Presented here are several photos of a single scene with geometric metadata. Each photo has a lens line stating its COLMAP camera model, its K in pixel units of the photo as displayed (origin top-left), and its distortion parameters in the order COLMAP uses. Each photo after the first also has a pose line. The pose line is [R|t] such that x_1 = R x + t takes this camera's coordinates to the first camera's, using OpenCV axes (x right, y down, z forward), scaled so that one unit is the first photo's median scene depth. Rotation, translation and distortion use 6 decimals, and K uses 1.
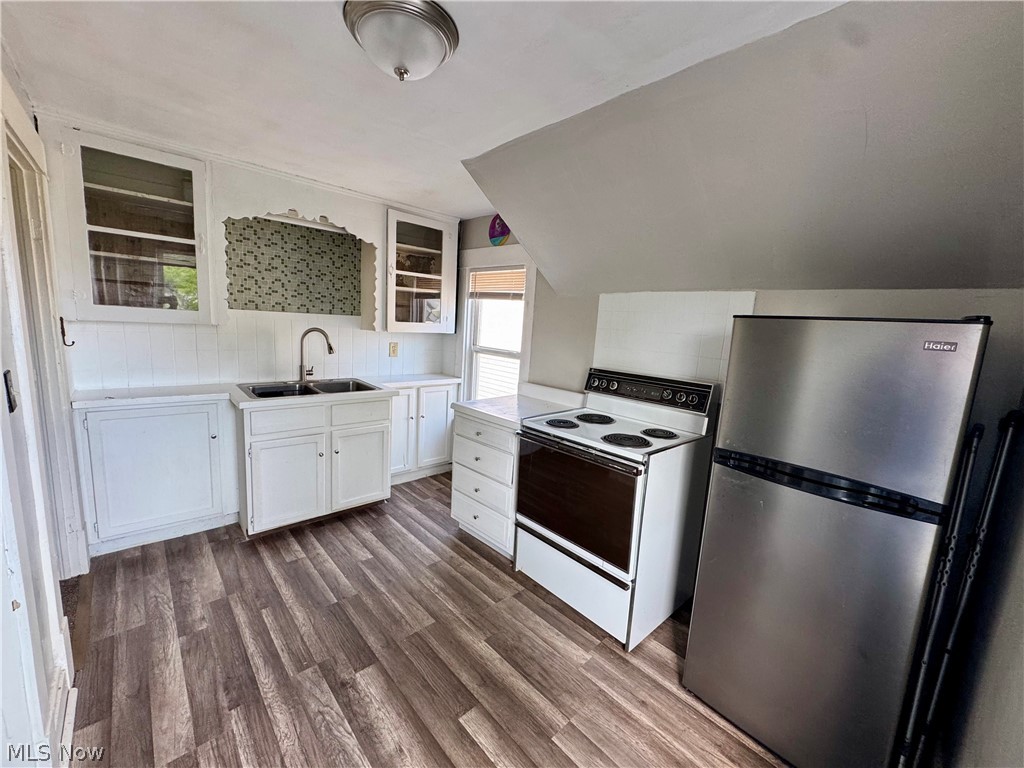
lens RADIAL K [[409.2, 0, 512.8], [0, 409.2, 386.2], [0, 0, 1]] dist [0.001185, 0.000031]
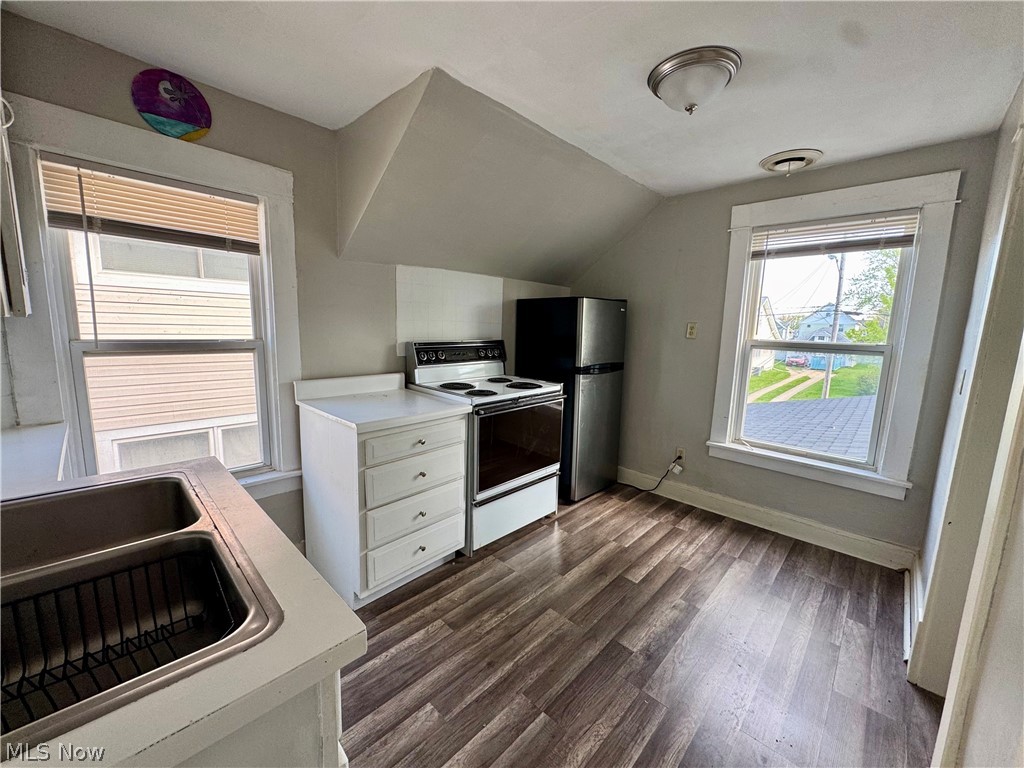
lens RADIAL K [[409.2, 0, 512.8], [0, 409.2, 382.8], [0, 0, 1]] dist [0.001185, 0.000031]
pose [[-0.061596, -0.206185, 0.976572, -0.949174], [0.121582, 0.969594, 0.212380, -0.156099], [-0.990668, 0.131815, -0.034655, 0.968445]]
